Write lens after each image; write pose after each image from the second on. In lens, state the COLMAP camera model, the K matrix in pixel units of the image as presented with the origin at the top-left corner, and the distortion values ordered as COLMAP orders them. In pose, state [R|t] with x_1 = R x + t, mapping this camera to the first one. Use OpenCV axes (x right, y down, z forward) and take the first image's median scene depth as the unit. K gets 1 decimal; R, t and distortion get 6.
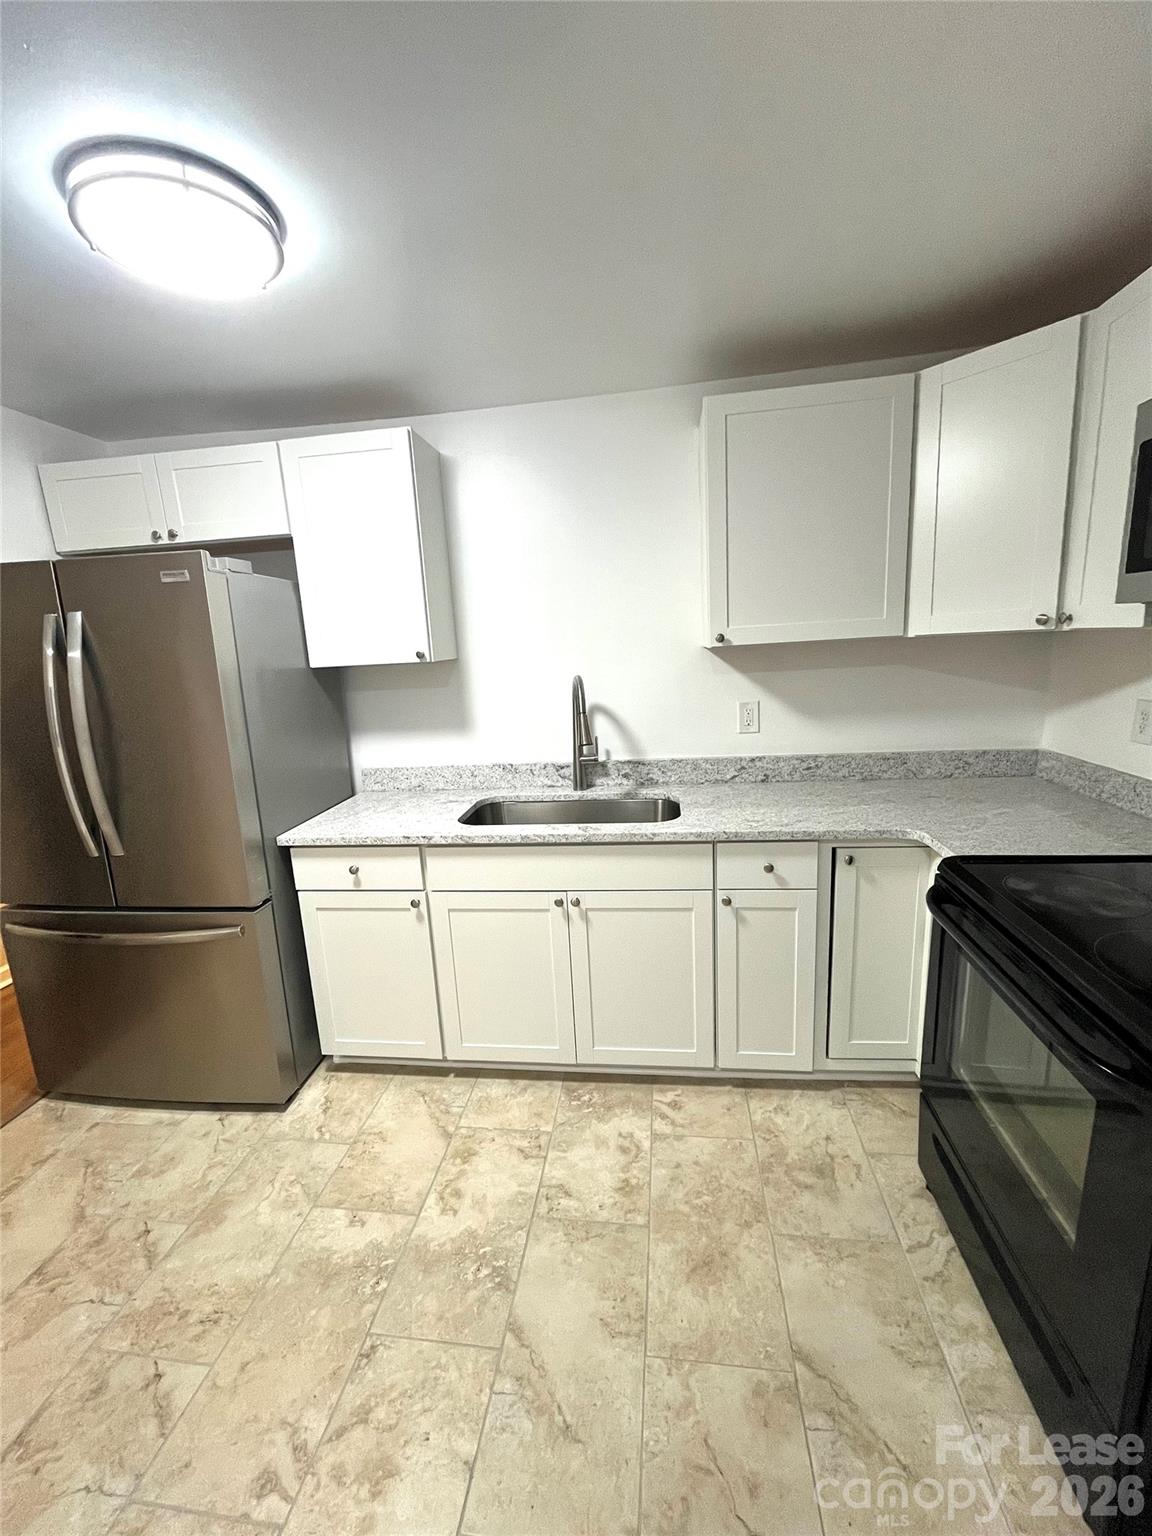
lens RADIAL K [[630.1, 0, 576.0], [0, 630.1, 768.0], [0, 0, 1]] dist [-0.005632, 0.000676]
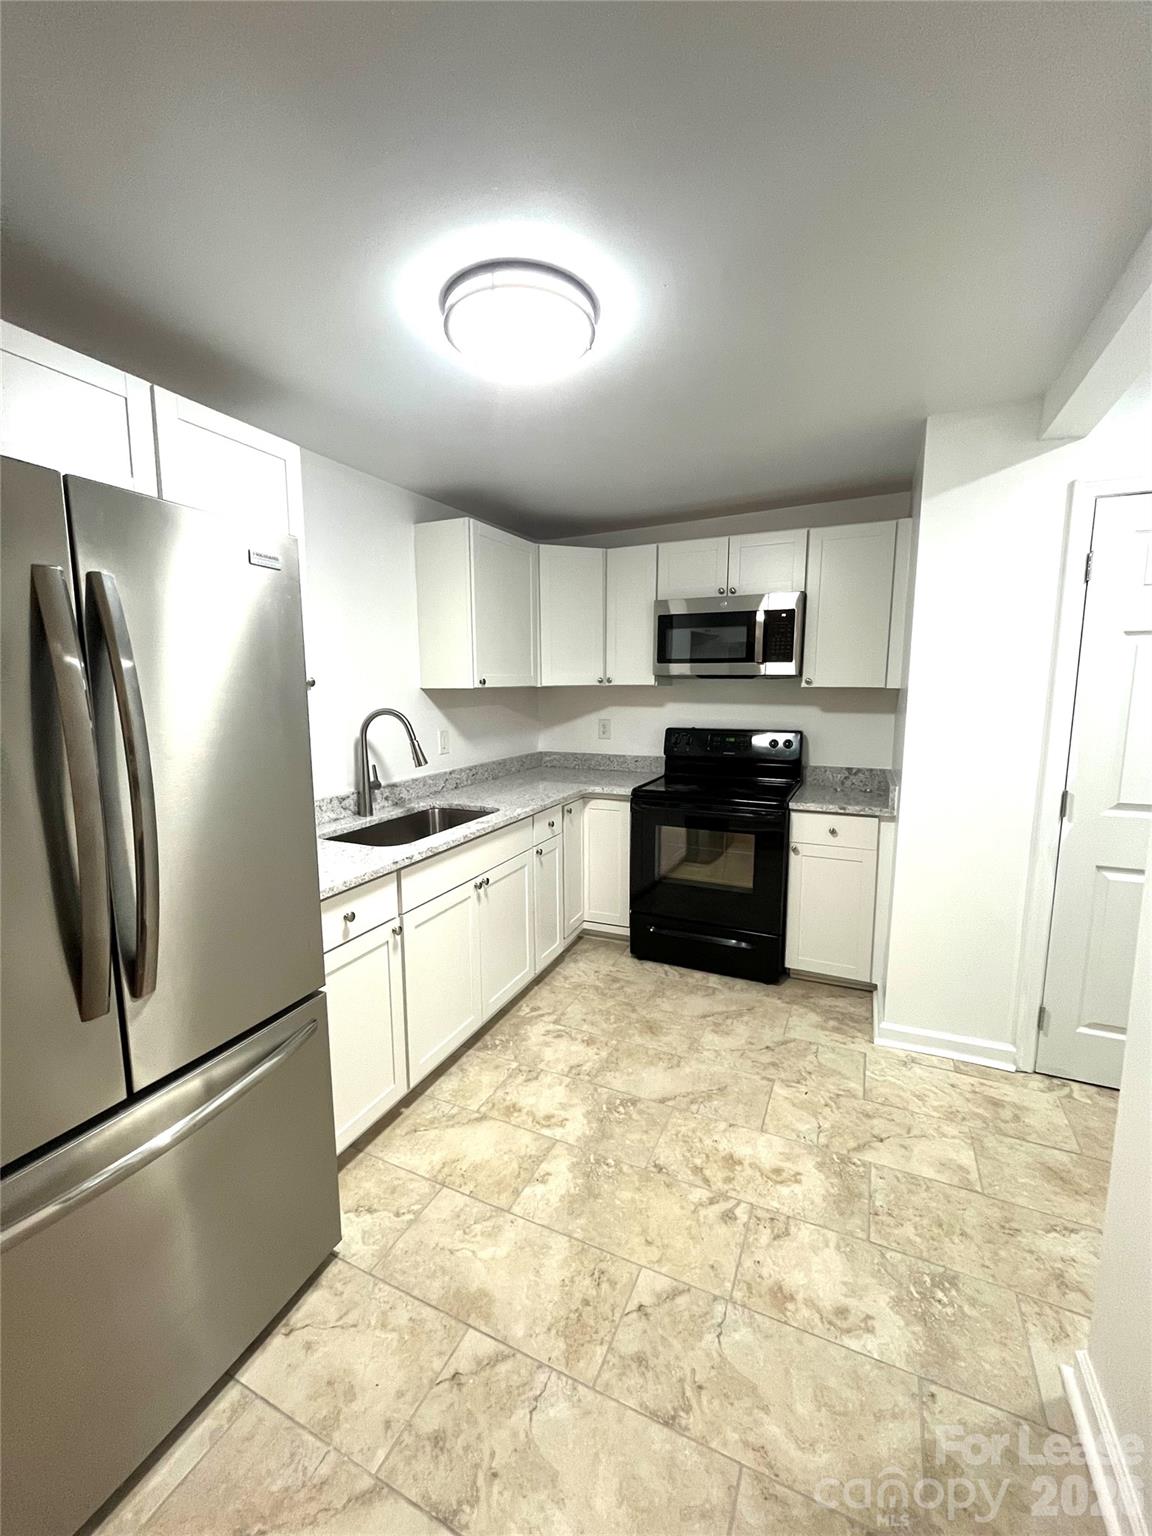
lens RADIAL K [[630.1, 0, 576.0], [0, 630.1, 768.0], [0, 0, 1]] dist [-0.005632, 0.000676]
pose [[0.291019, -0.077152, 0.953601, -1.237359], [0.180512, 0.983268, 0.024464, -0.010293], [-0.939533, 0.165017, 0.300077, 0.452462]]
